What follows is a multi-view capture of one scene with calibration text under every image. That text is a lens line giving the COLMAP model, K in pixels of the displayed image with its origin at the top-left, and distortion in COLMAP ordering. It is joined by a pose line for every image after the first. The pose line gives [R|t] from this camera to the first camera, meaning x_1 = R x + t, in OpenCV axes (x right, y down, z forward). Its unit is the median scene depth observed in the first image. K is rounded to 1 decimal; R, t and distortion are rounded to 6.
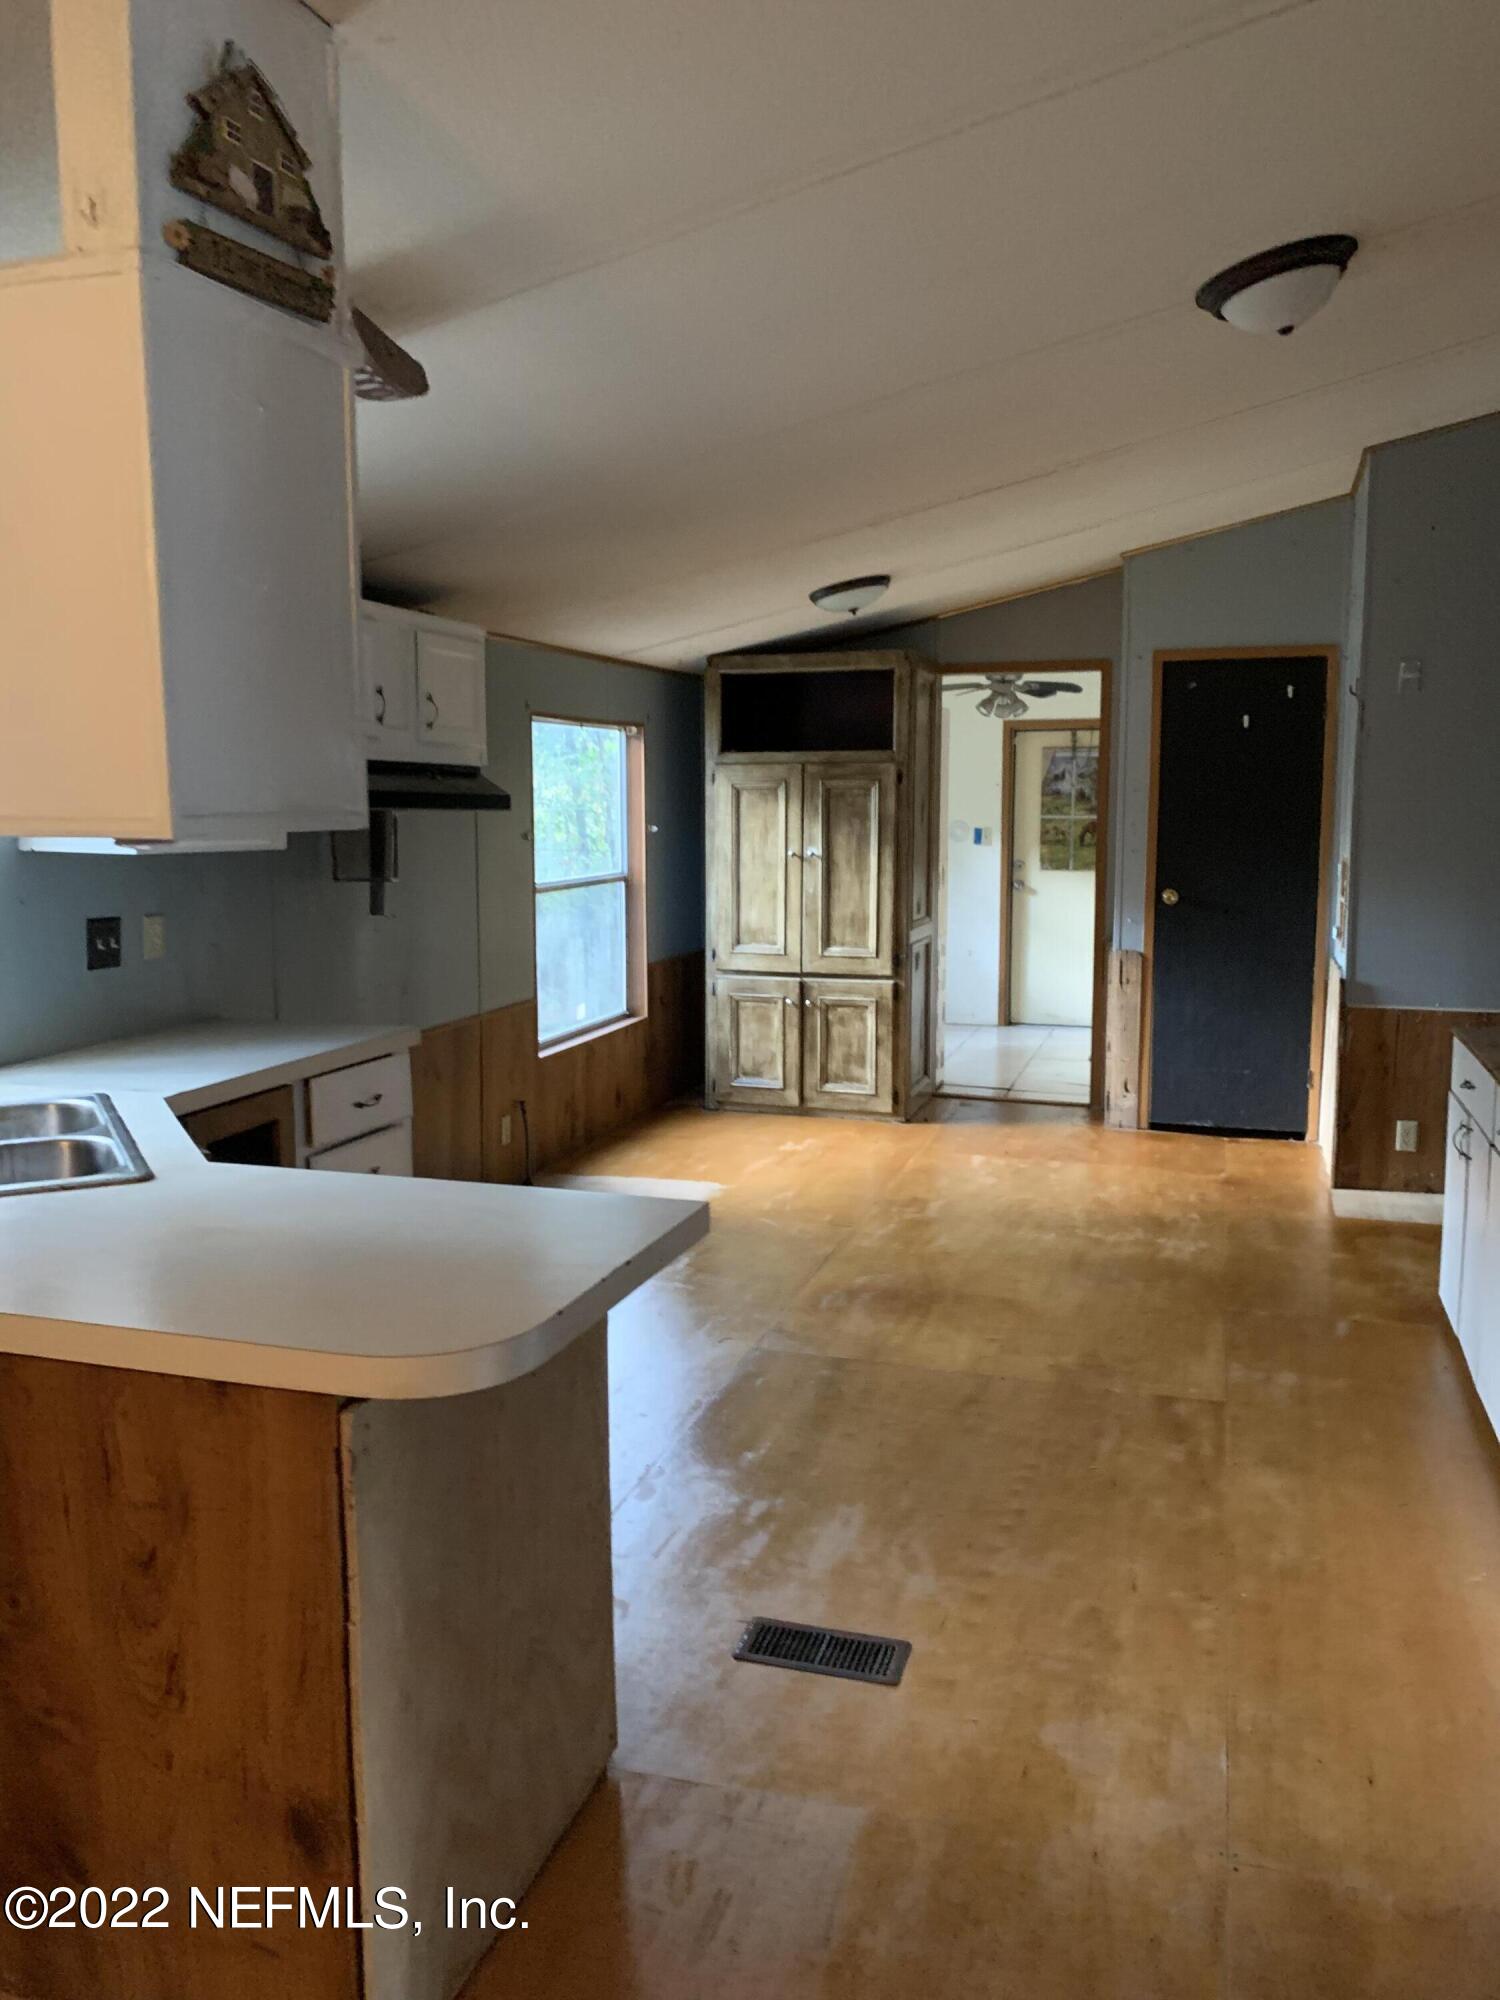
lens RADIAL K [[1544.9, 0, 720.3], [0, 1544.9, 985.2], [0, 0, 1]] dist [0.044282, -0.051342]
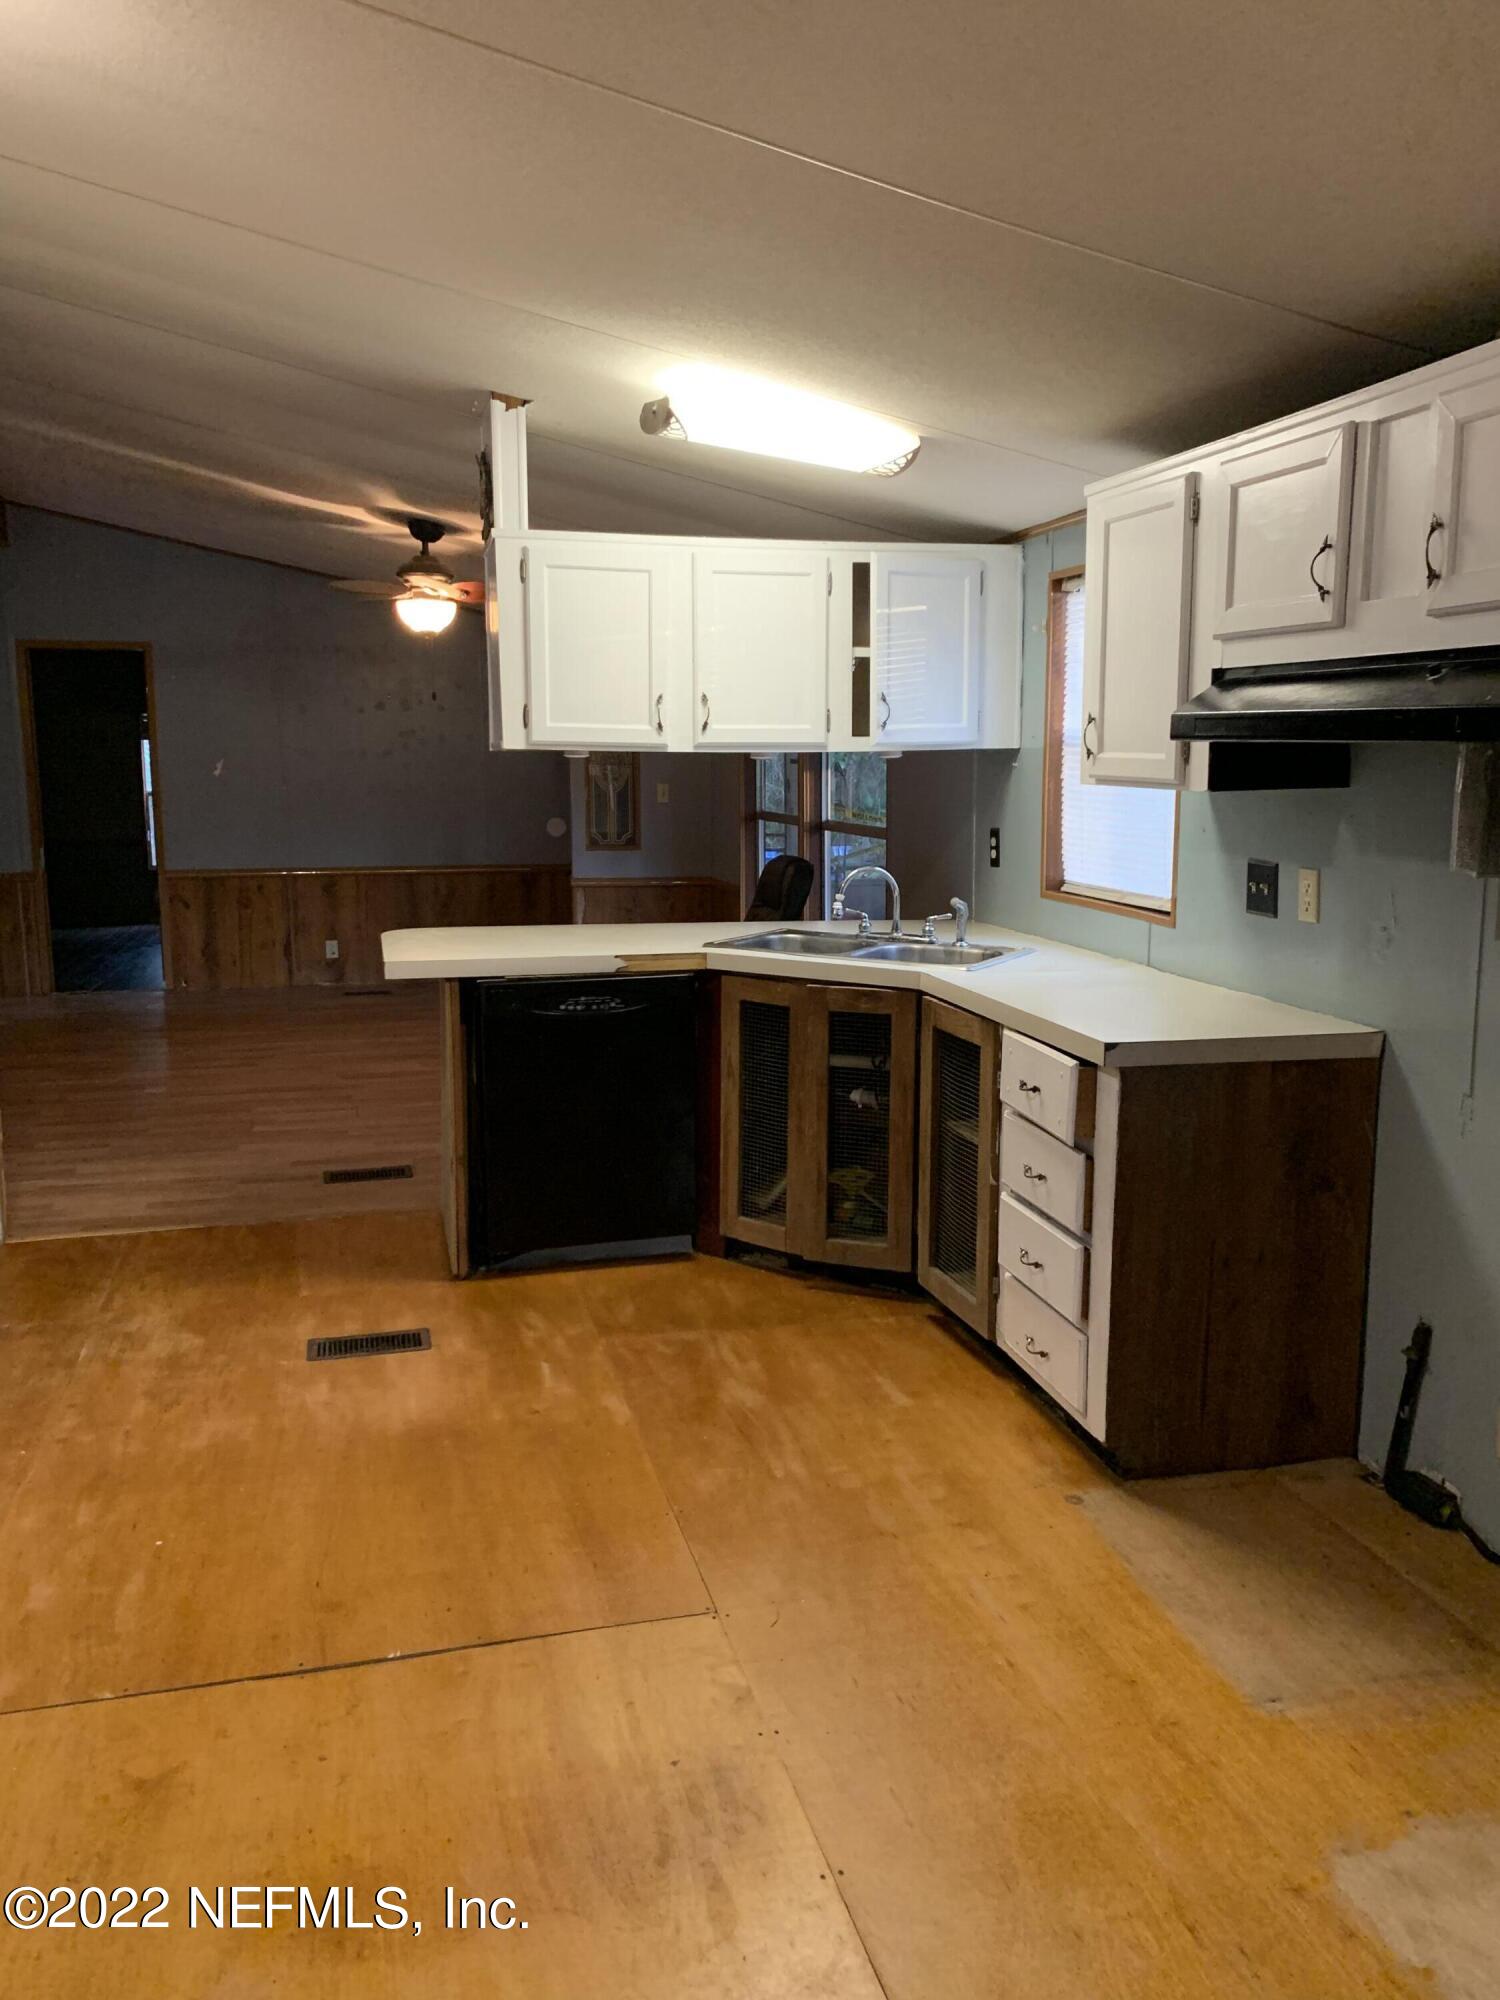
lens RADIAL K [[1544.9, 0, 742.7], [0, 1544.9, 997.3], [0, 0, 1]] dist [0.044282, -0.051342]
pose [[-0.845215, 0.087848, -0.527156, 0.280212], [-0.061530, 0.963842, 0.259274, -0.147023], [0.530872, 0.251579, -0.809249, 1.275174]]
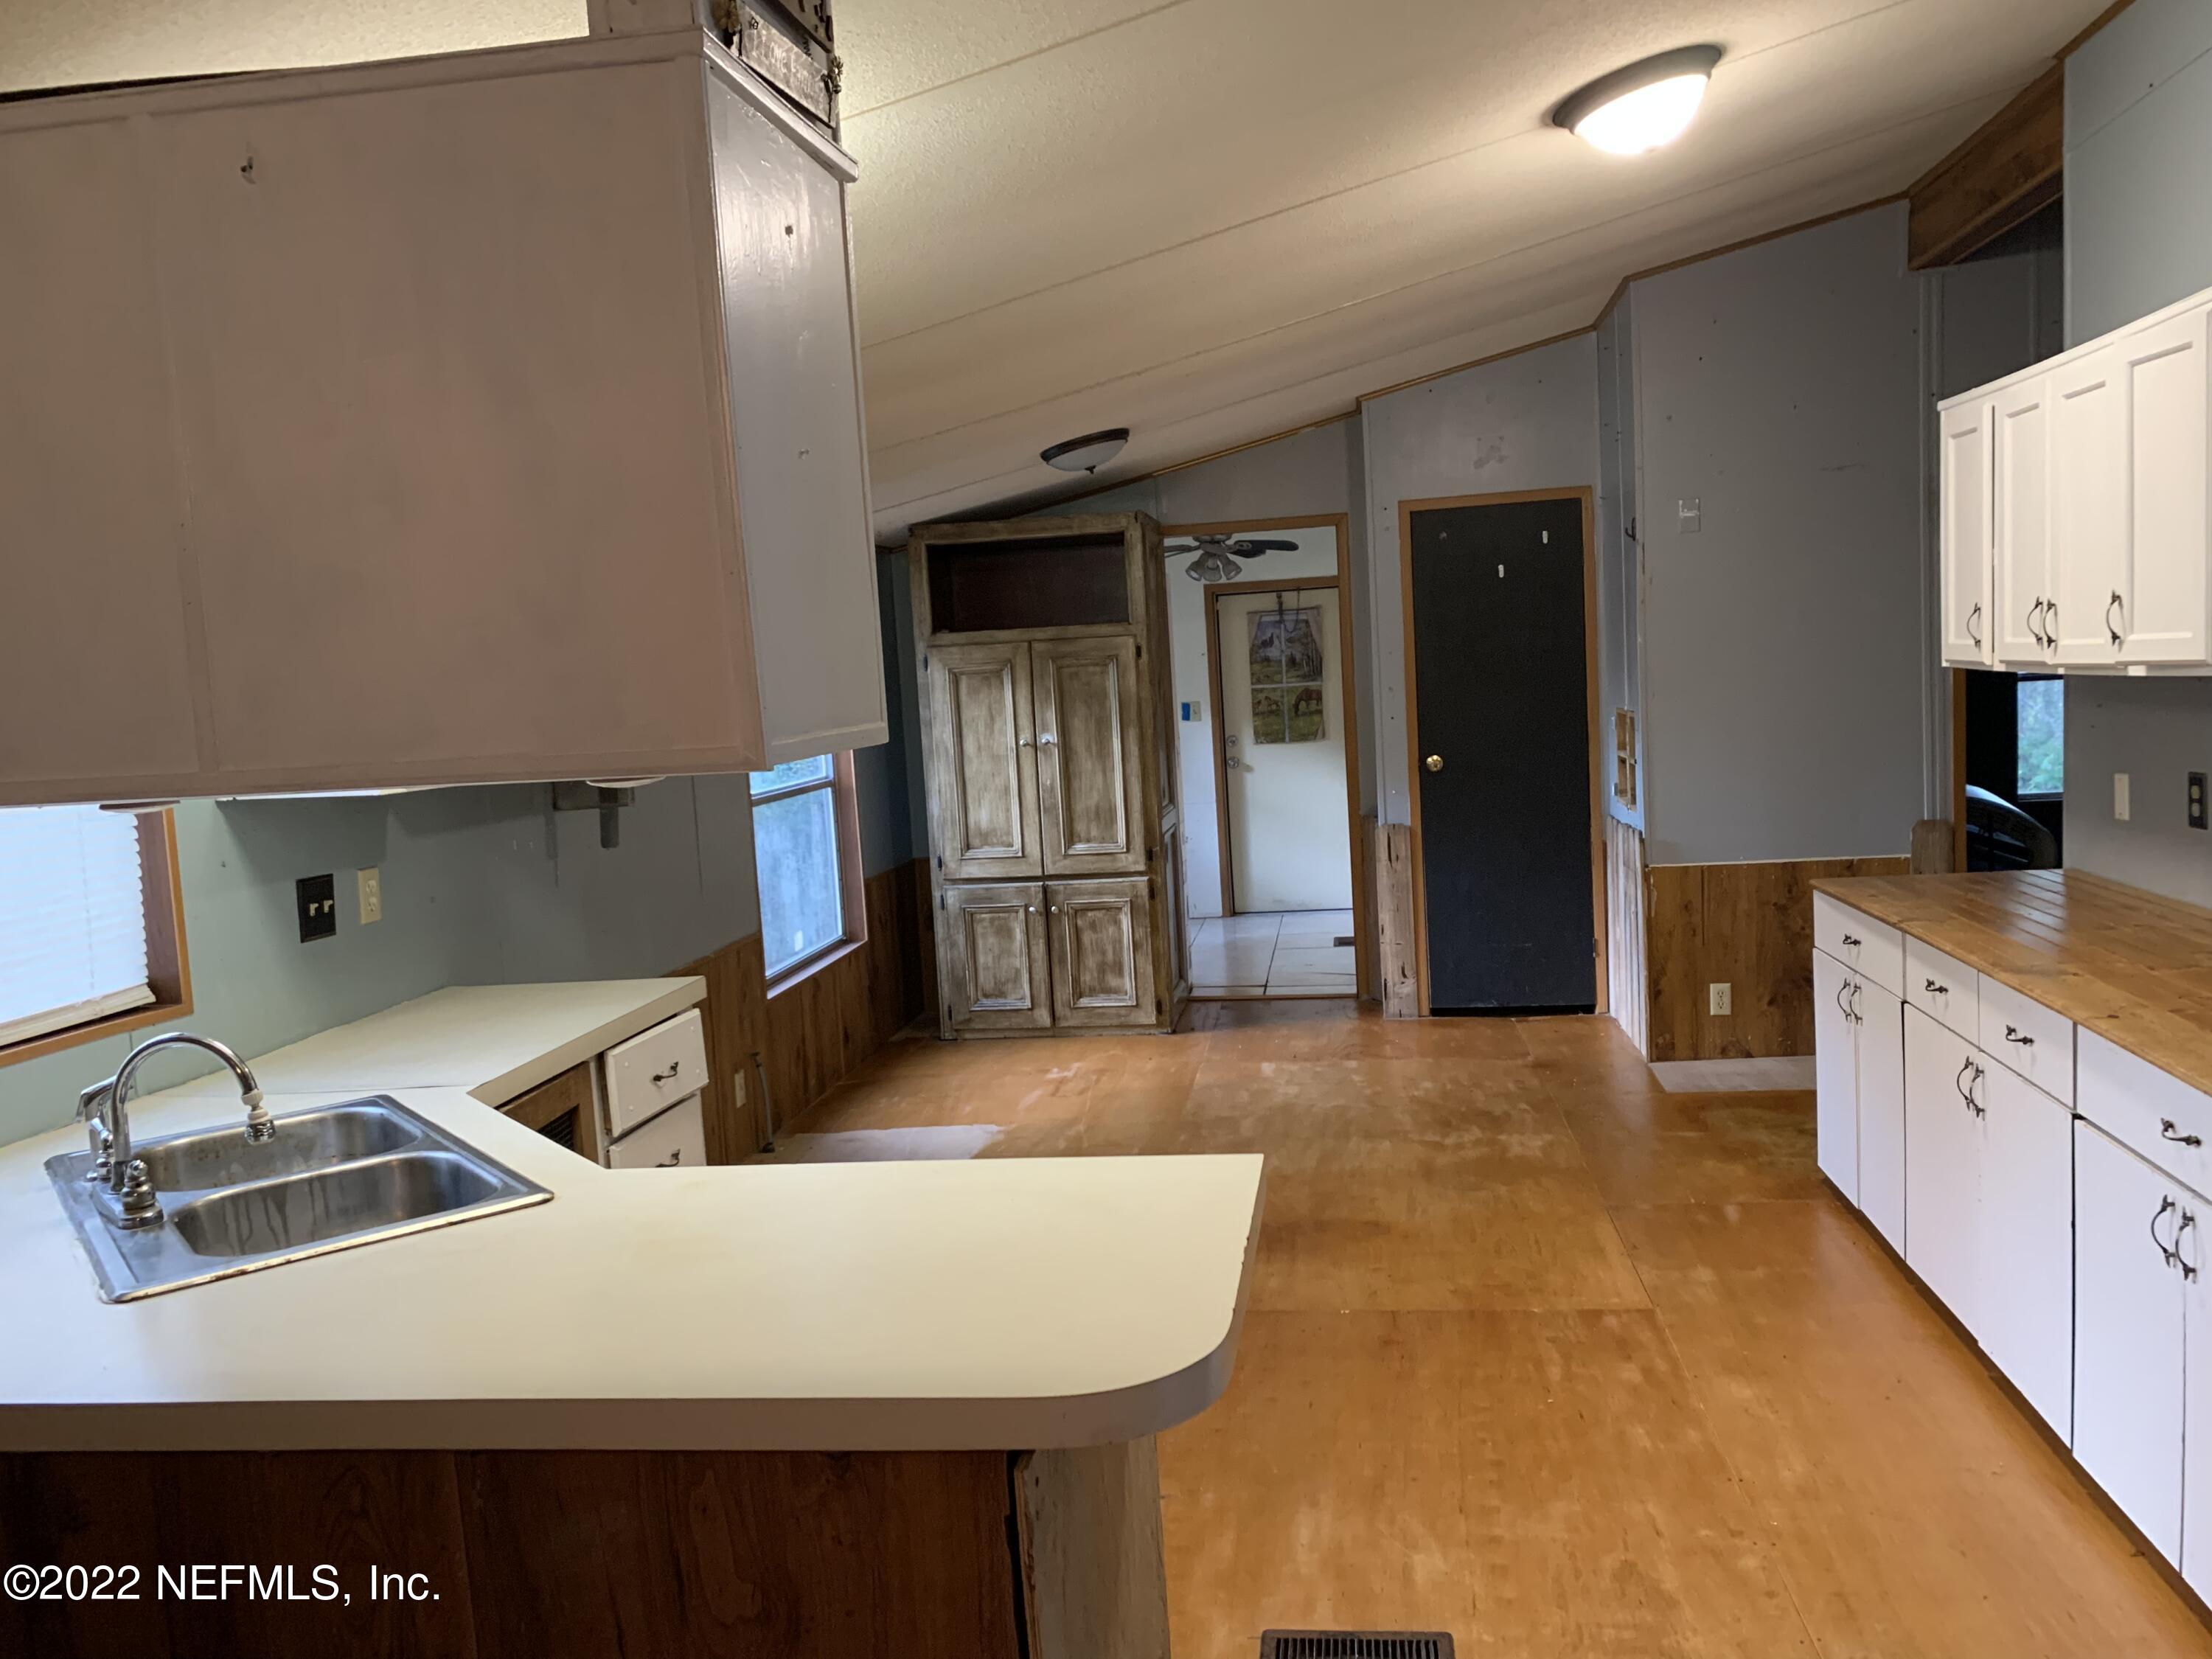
lens RADIAL K [[1708.6, 0, 1119.2], [0, 1708.6, 840.8], [0, 0, 1]] dist [0.044282, -0.051342]
pose [[0.981944, -0.073689, 0.174228, -0.112655], [0.078152, 0.996763, -0.018886, -0.009661], [-0.172272, 0.032161, 0.984524, 0.038720]]
